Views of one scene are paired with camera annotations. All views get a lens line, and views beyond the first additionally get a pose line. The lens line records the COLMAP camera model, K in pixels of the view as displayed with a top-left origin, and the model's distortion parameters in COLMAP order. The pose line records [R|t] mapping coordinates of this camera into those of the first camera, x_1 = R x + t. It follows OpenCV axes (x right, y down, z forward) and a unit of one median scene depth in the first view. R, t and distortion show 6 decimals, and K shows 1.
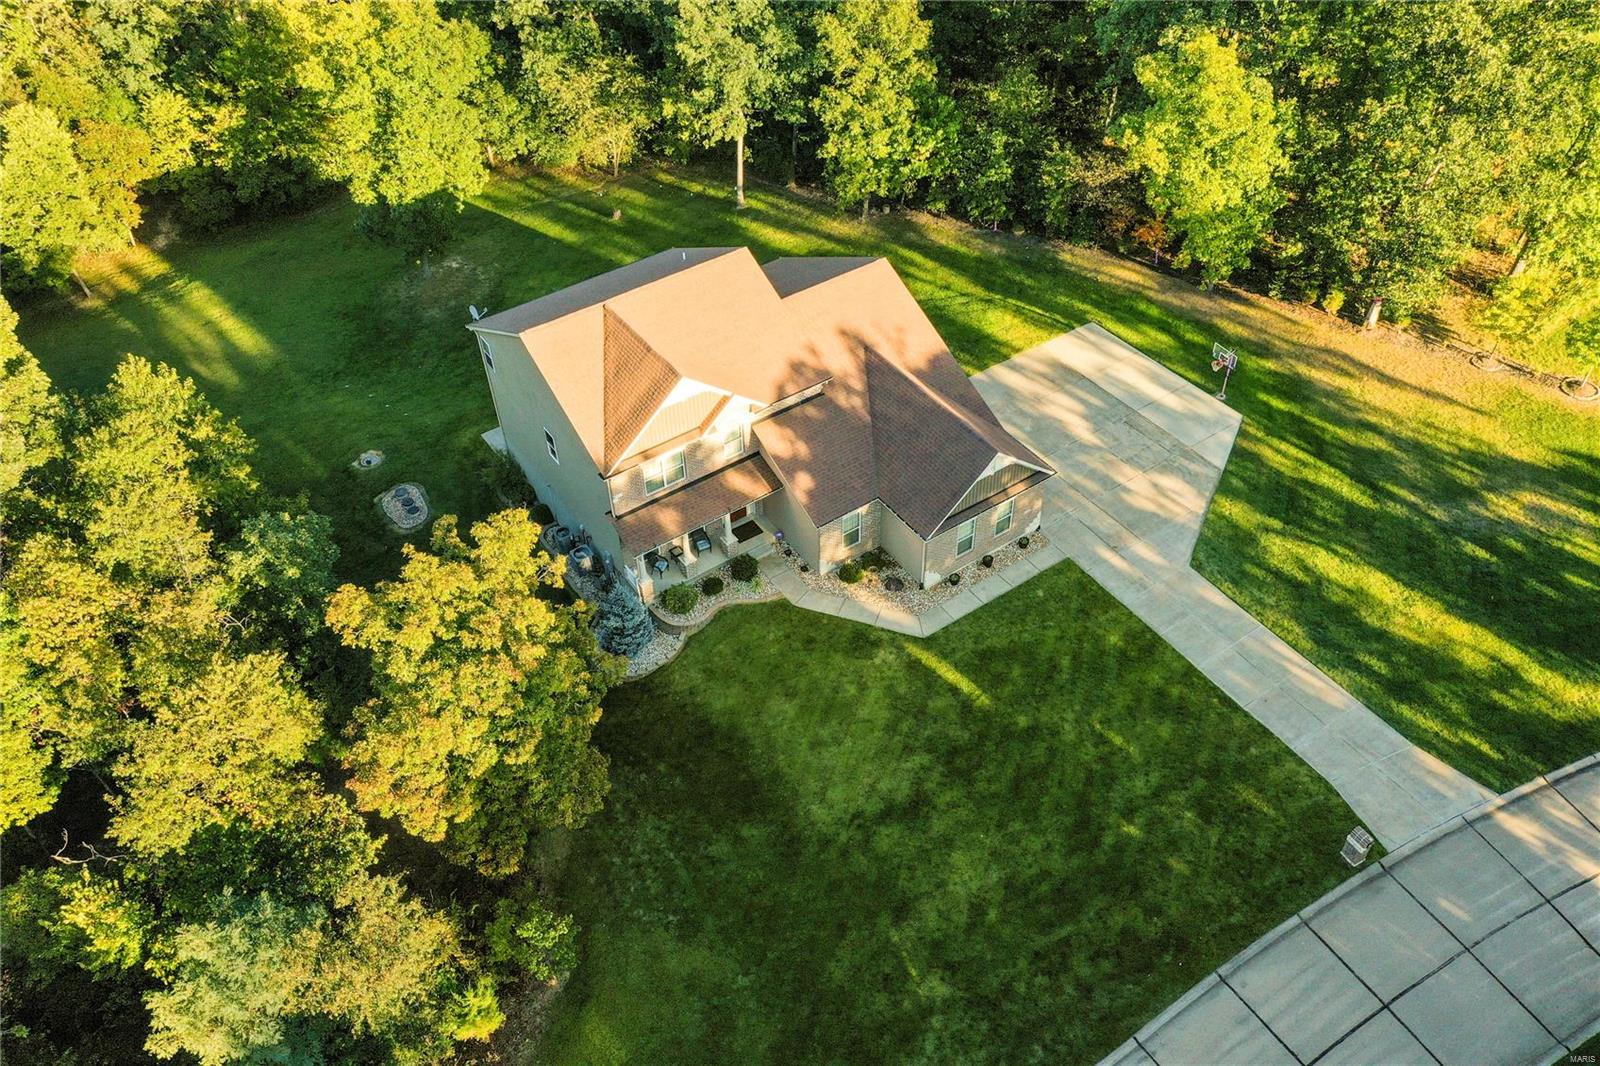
lens RADIAL K [[1267.6, 0, 800.0], [0, 1267.6, 533.0], [0, 0, 1]] dist [0.011220, -0.003606]
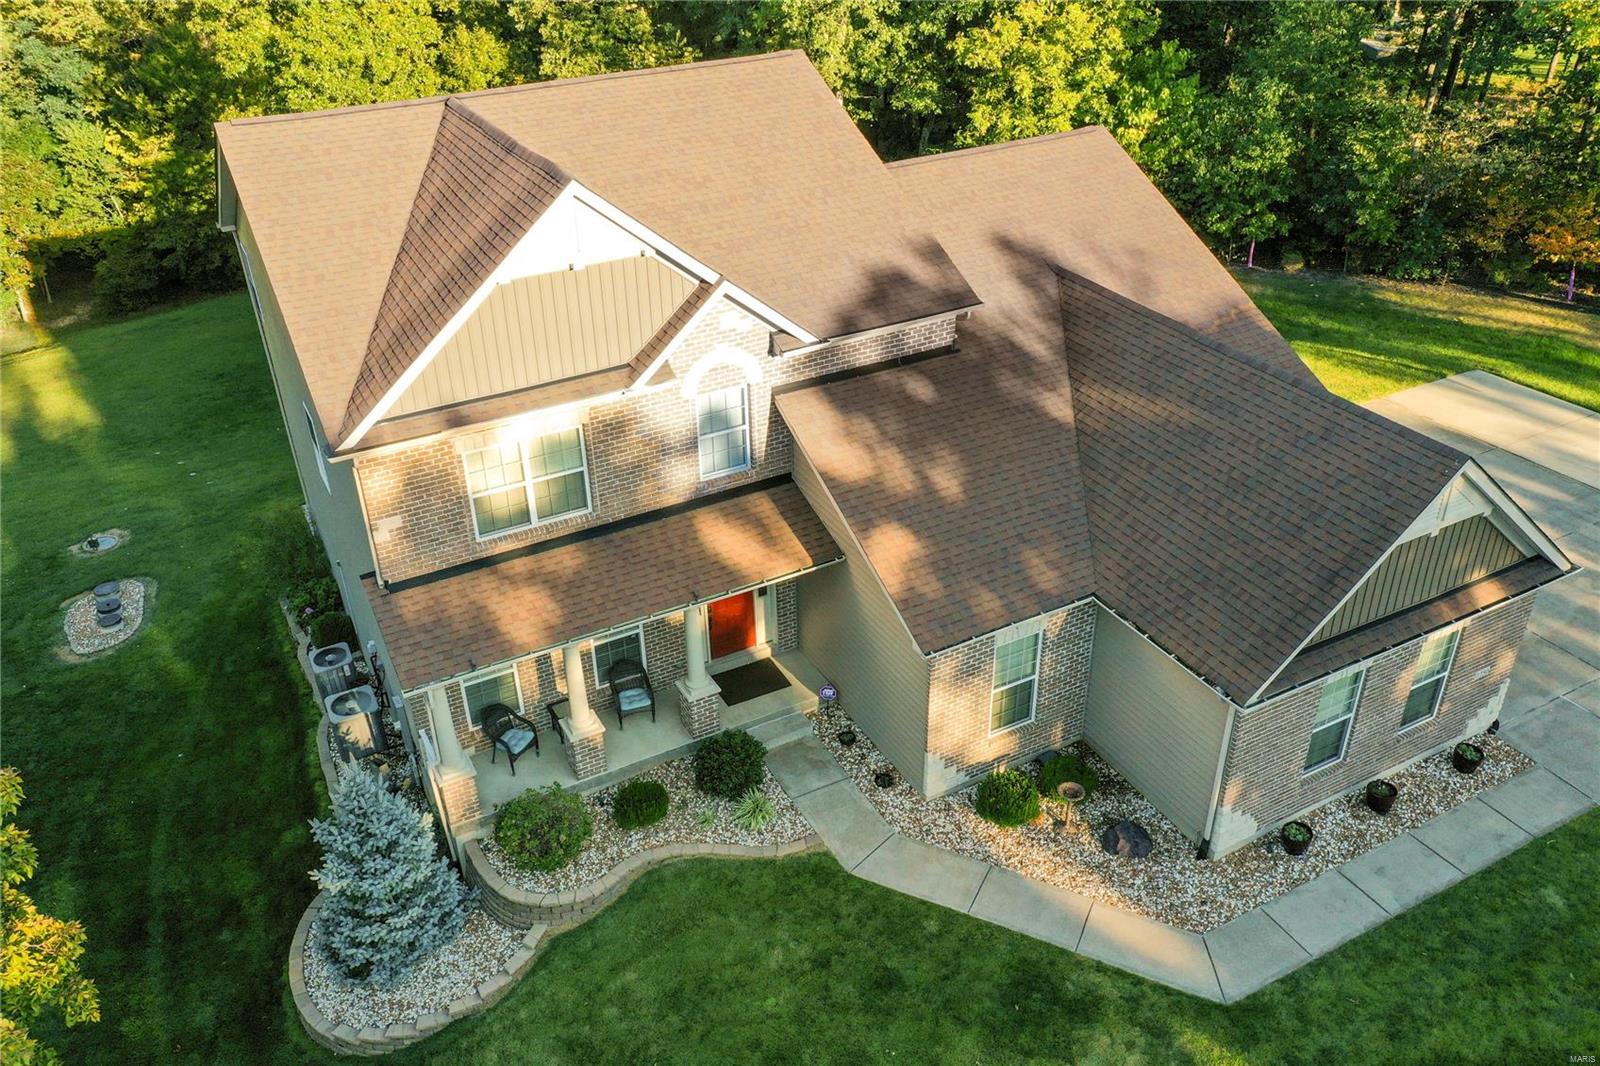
lens RADIAL K [[1267.6, 0, 800.0], [0, 1267.6, 533.0], [0, 0, 1]] dist [0.011220, -0.003606]
pose [[0.993995, 0.059290, -0.091968, 0.008988], [-0.078300, 0.972507, -0.219315, 0.042411], [0.076437, 0.225199, 0.971310, 0.615225]]
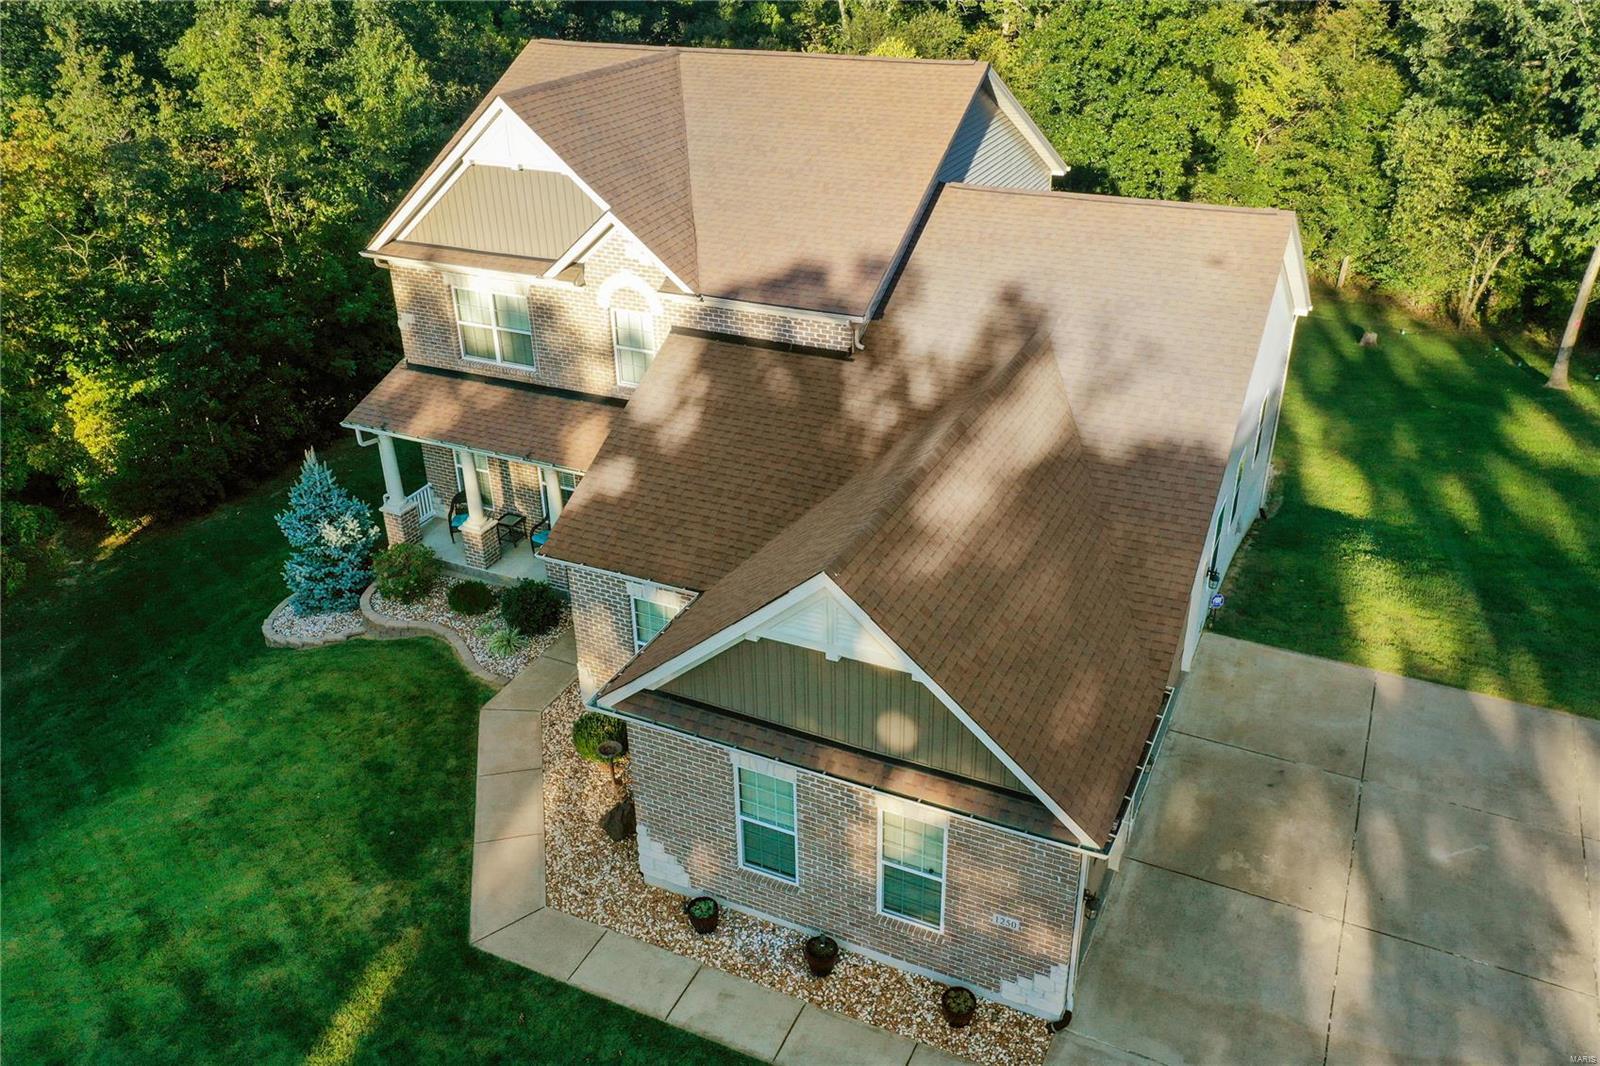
lens RADIAL K [[1220.0, 0, 800.0], [0, 1220.0, 533.0], [0, 0, 1]] dist [-0.039799, -0.000640]
pose [[0.522948, 0.430986, -0.735375, 0.327439], [-0.606052, 0.794665, 0.034752, -0.070392], [0.599355, 0.427503, 0.676769, 0.752876]]
